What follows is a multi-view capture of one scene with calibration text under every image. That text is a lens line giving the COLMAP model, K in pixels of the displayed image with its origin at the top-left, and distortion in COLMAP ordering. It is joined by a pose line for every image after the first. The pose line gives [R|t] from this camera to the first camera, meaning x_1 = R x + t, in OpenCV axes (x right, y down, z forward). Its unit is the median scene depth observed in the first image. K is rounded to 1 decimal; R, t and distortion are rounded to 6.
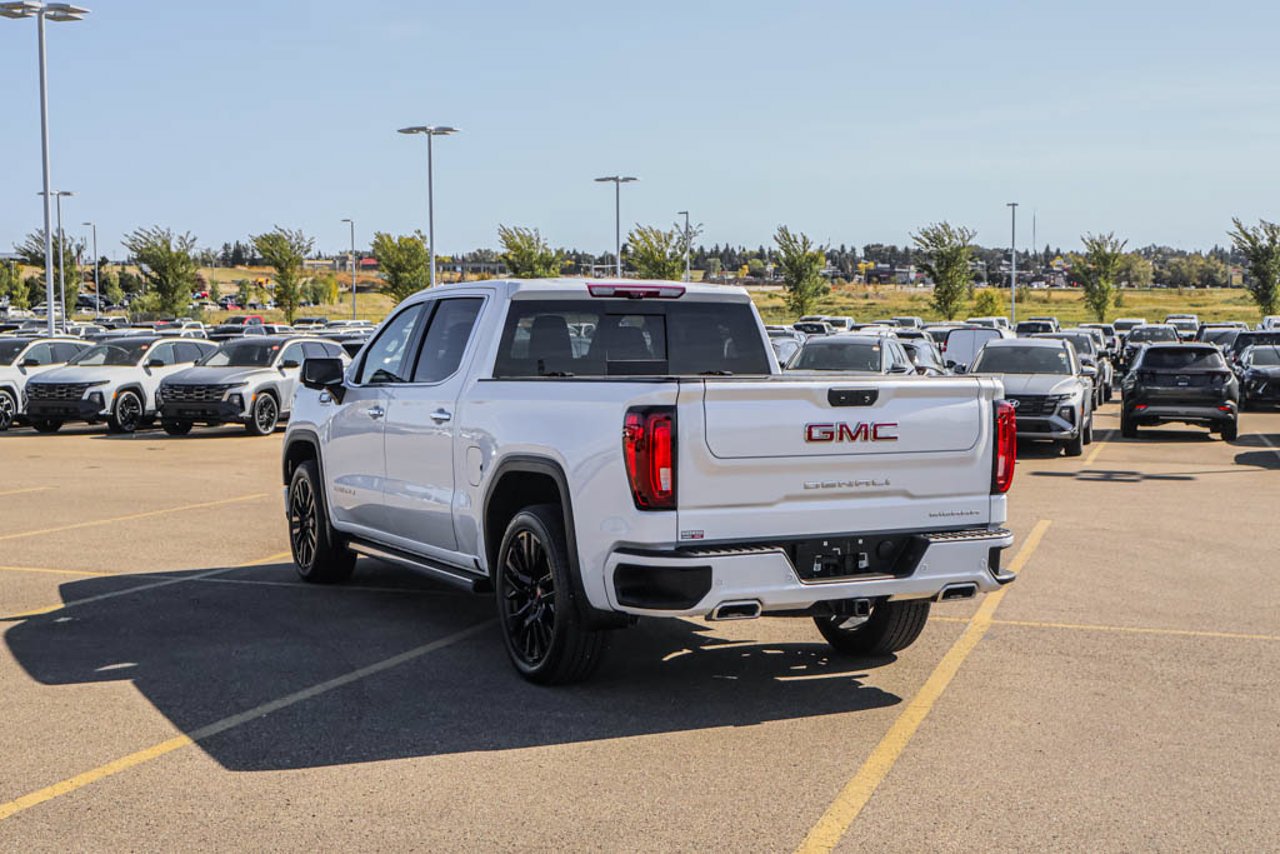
lens RADIAL K [[1629.8, 0, 640.0], [0, 1629.8, 427.0], [0, 0, 1]] dist [0.005296, -0.047129]
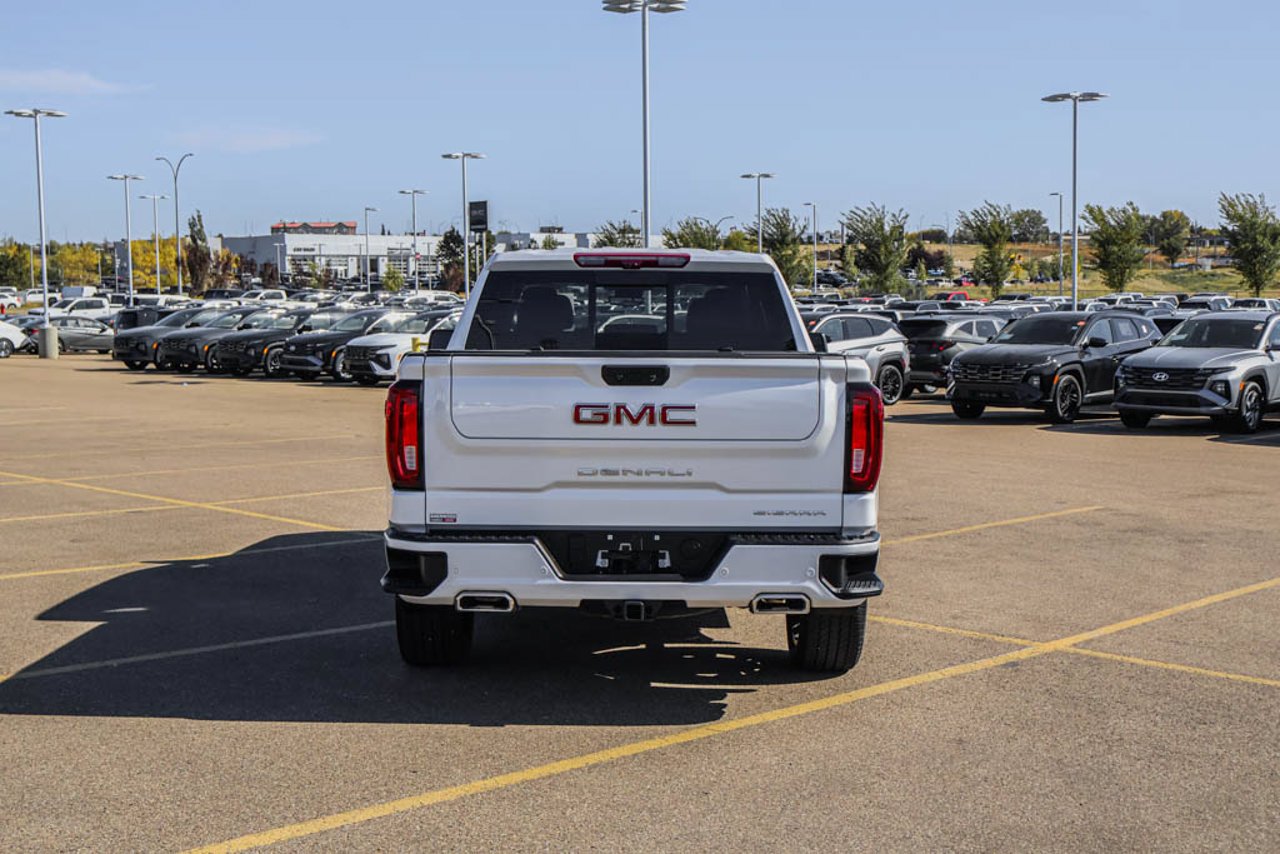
lens RADIAL K [[1629.8, 0, 640.0], [0, 1629.8, 427.0], [0, 0, 1]] dist [0.005296, -0.047129]
pose [[0.895726, 0.034514, -0.443266, 0.132818], [-0.028123, 0.999384, 0.020986, -0.002221], [0.443717, -0.006332, 0.896145, 0.050413]]
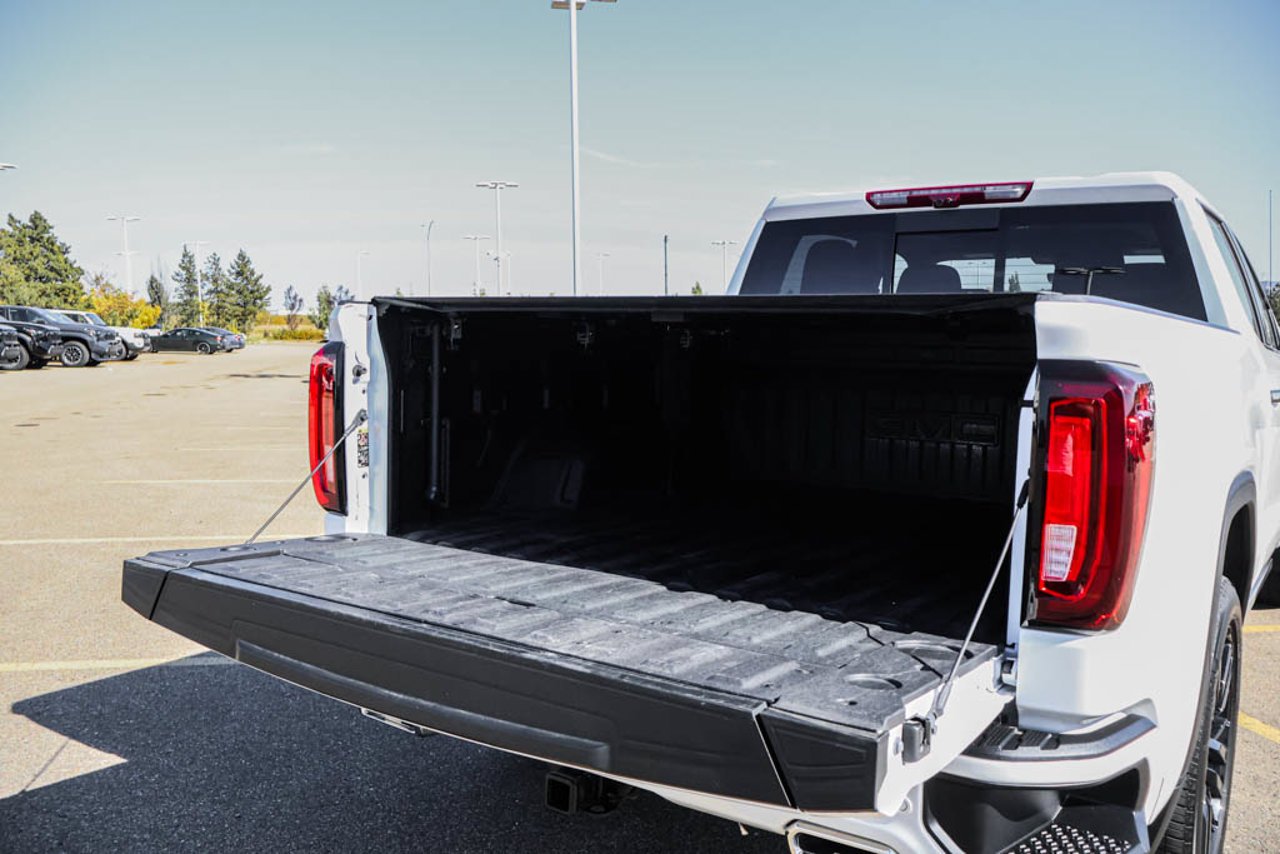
lens RADIAL K [[1061.6, 0, 640.0], [0, 1061.6, 427.0], [0, 0, 1]] dist [0.002657, -0.000108]
pose [[0.476563, 0.081106, -0.875391, 0.100013], [-0.058974, 0.996442, 0.060216, -0.002955], [0.877160, 0.022929, 0.479650, 0.218137]]
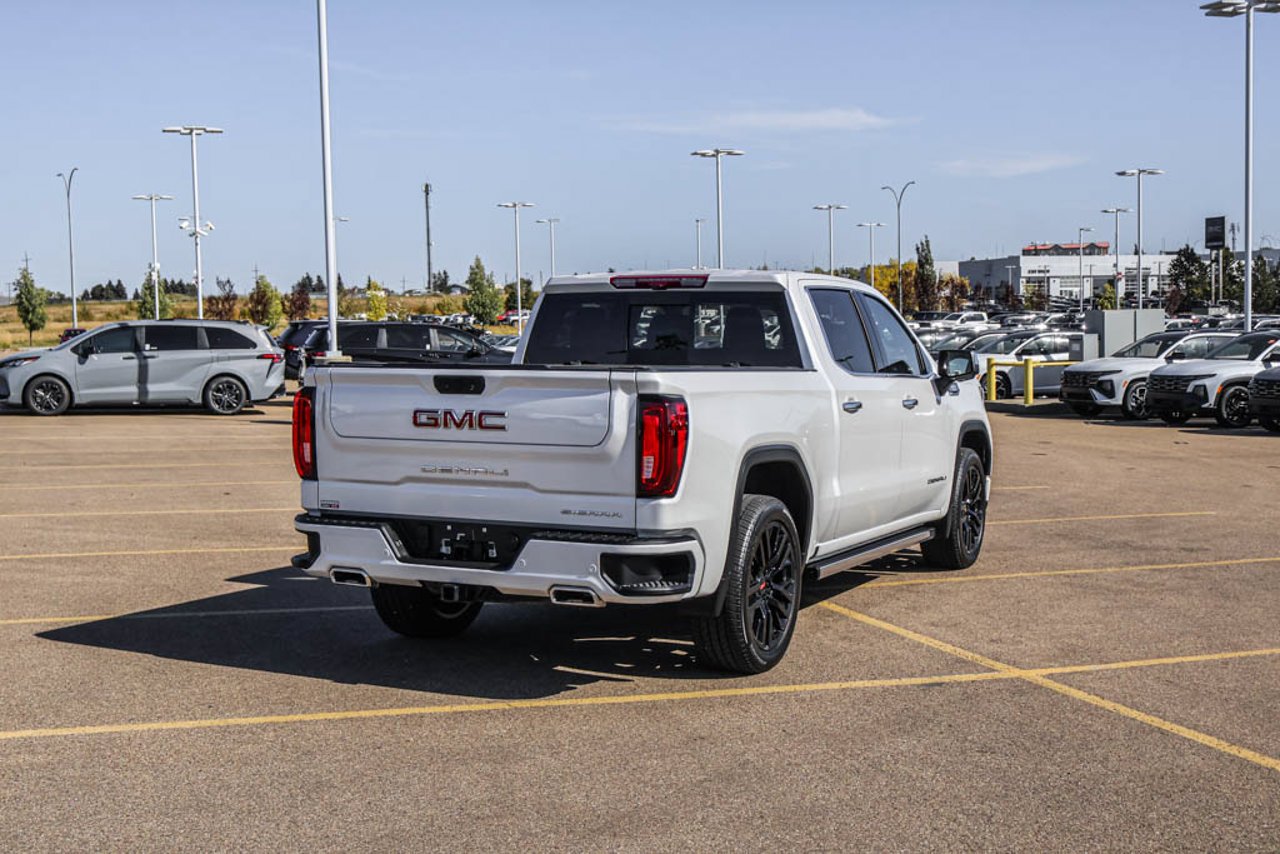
lens RADIAL K [[1615.7, 0, 640.0], [0, 1615.7, 427.0], [0, 0, 1]] dist [0.004261, -0.001813]
pose [[0.605584, 0.046059, -0.794447, 0.249636], [-0.043388, 0.998750, 0.024830, -0.005514], [0.794597, 0.019433, 0.606826, 0.120836]]
